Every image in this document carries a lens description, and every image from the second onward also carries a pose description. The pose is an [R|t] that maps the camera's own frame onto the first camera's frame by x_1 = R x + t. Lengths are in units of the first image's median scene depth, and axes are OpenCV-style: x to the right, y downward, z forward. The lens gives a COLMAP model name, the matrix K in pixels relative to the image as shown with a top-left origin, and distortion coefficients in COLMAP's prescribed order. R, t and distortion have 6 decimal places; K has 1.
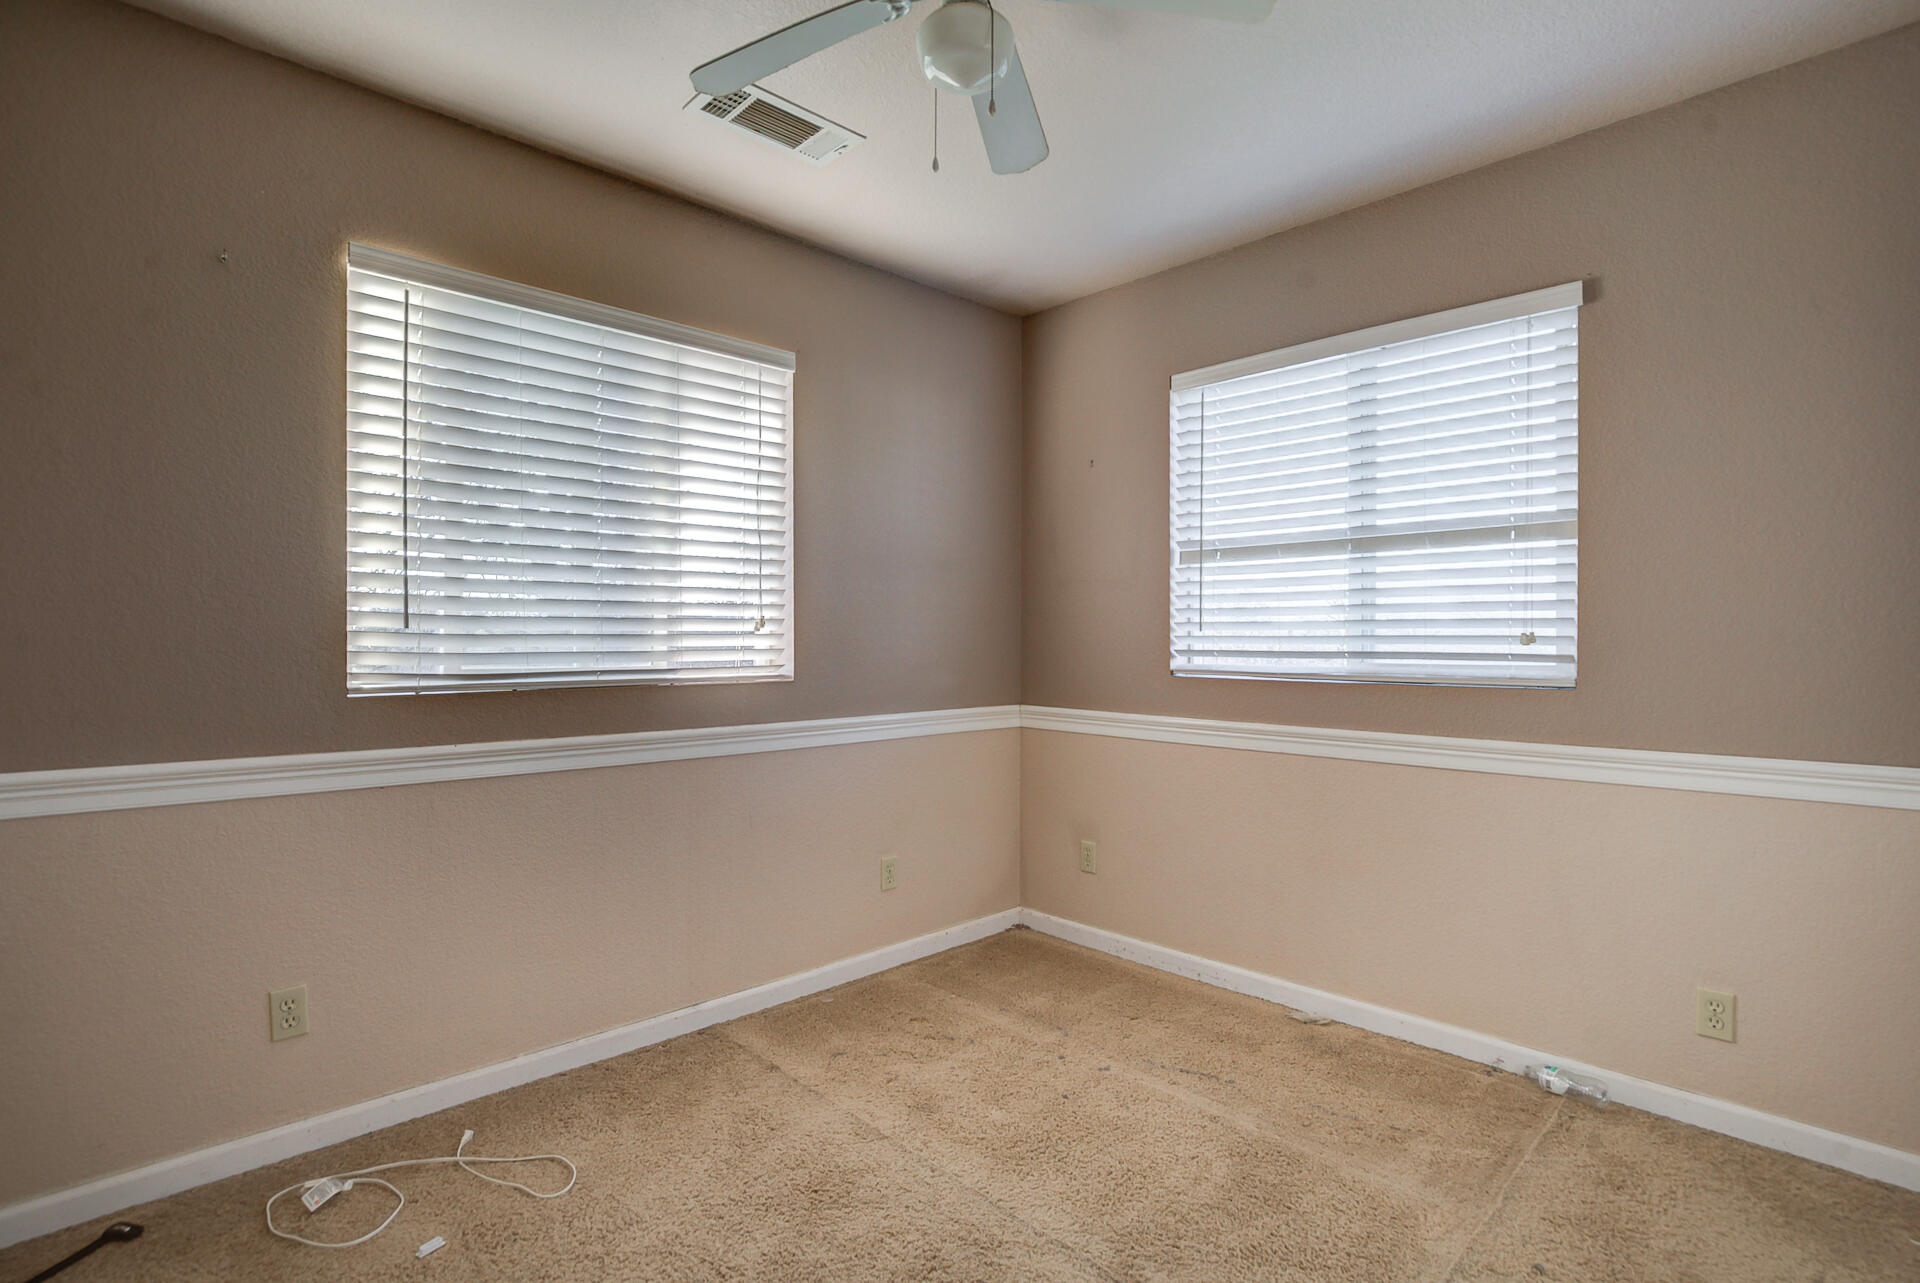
lens RADIAL K [[903.6, 0, 954.6], [0, 903.6, 637.2], [0, 0, 1]] dist [-0.005950, -0.000105]
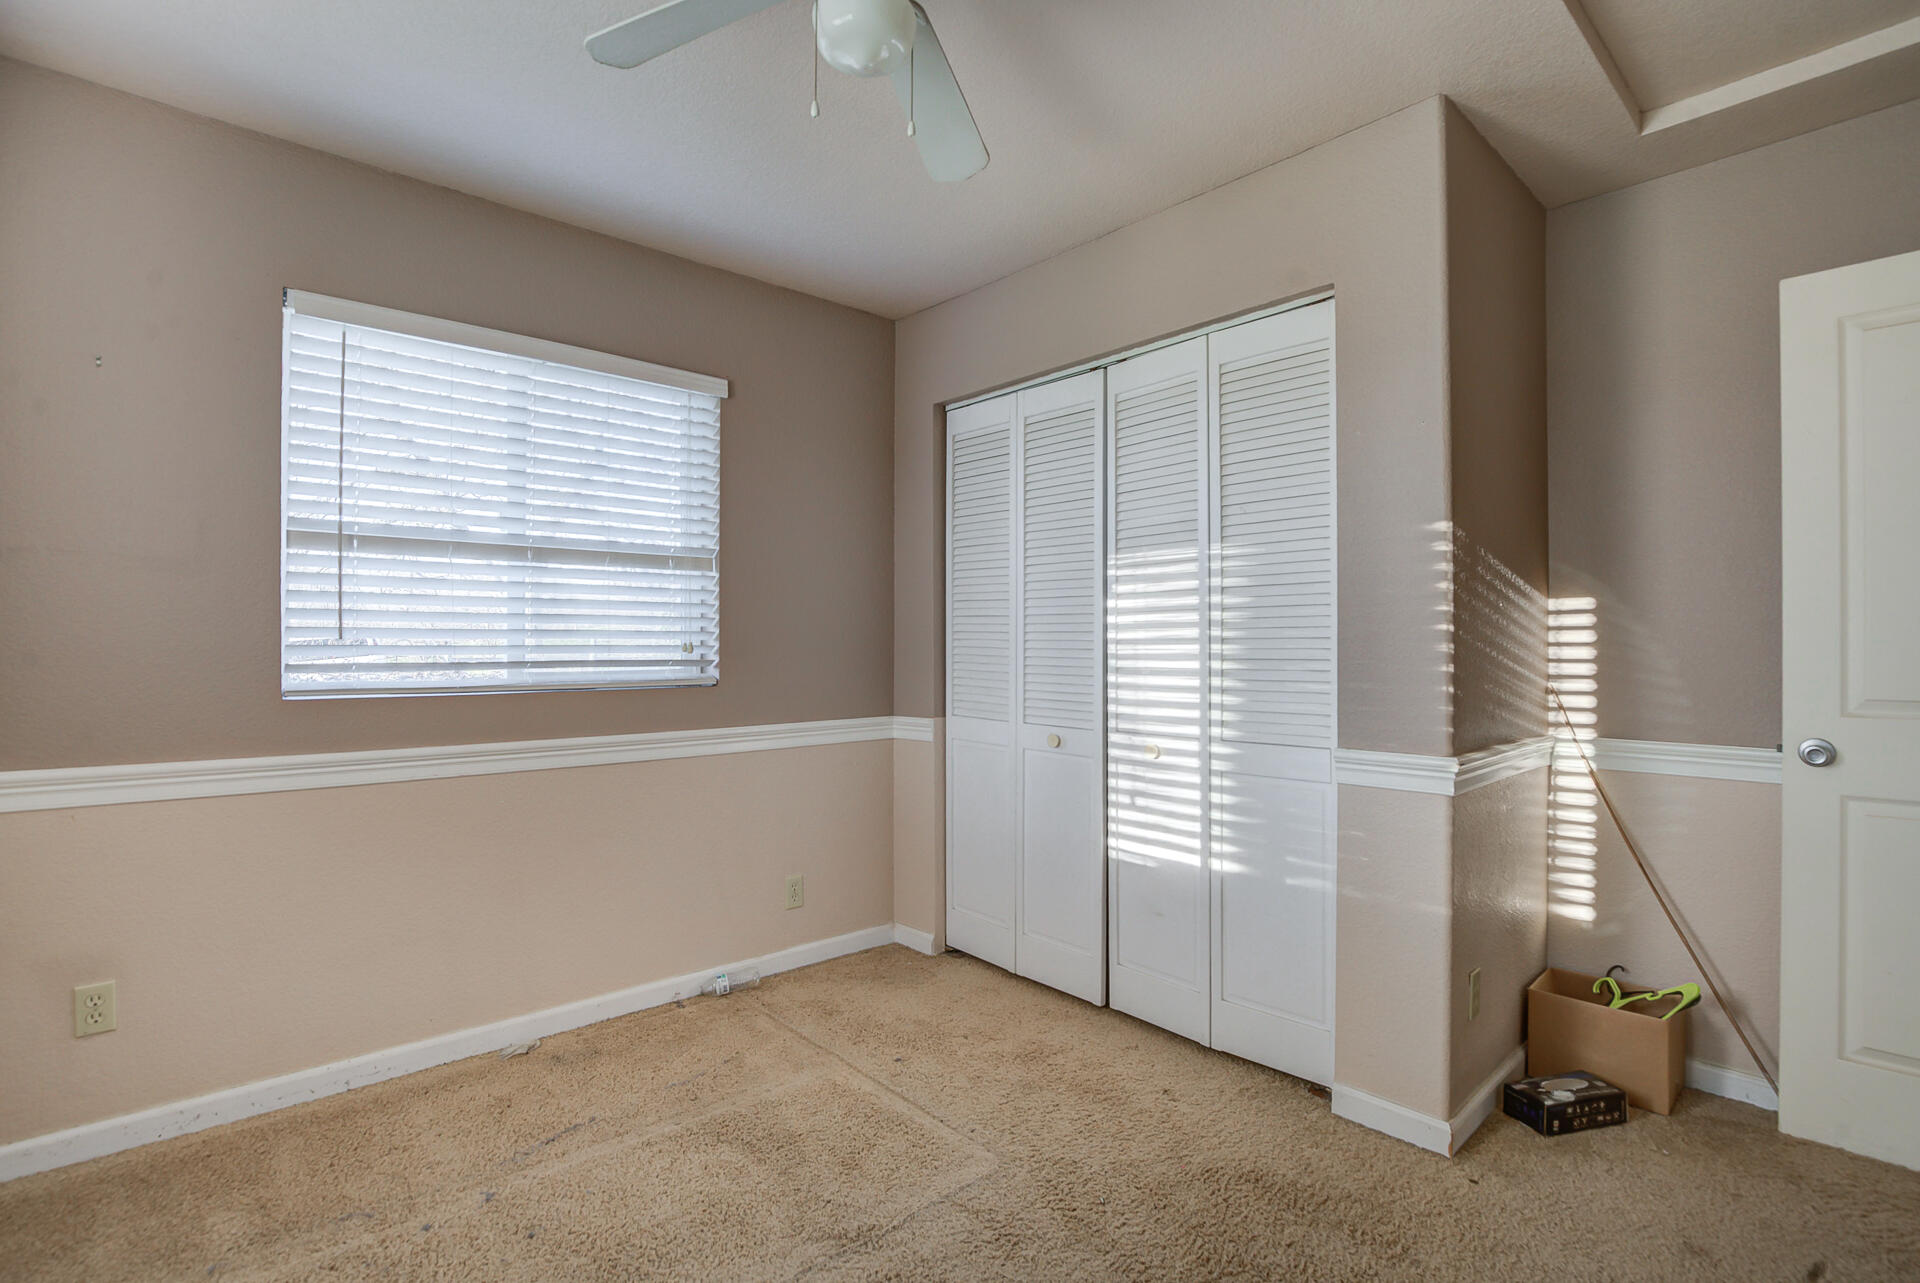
lens RADIAL K [[903.6, 0, 954.6], [0, 903.6, 644.3], [0, 0, 1]] dist [-0.005950, -0.000105]
pose [[0.067226, 0.002185, 0.997735, -0.559350], [0.000755, 0.999997, -0.002241, -0.000262], [-0.997738, 0.000904, 0.067224, 0.514519]]
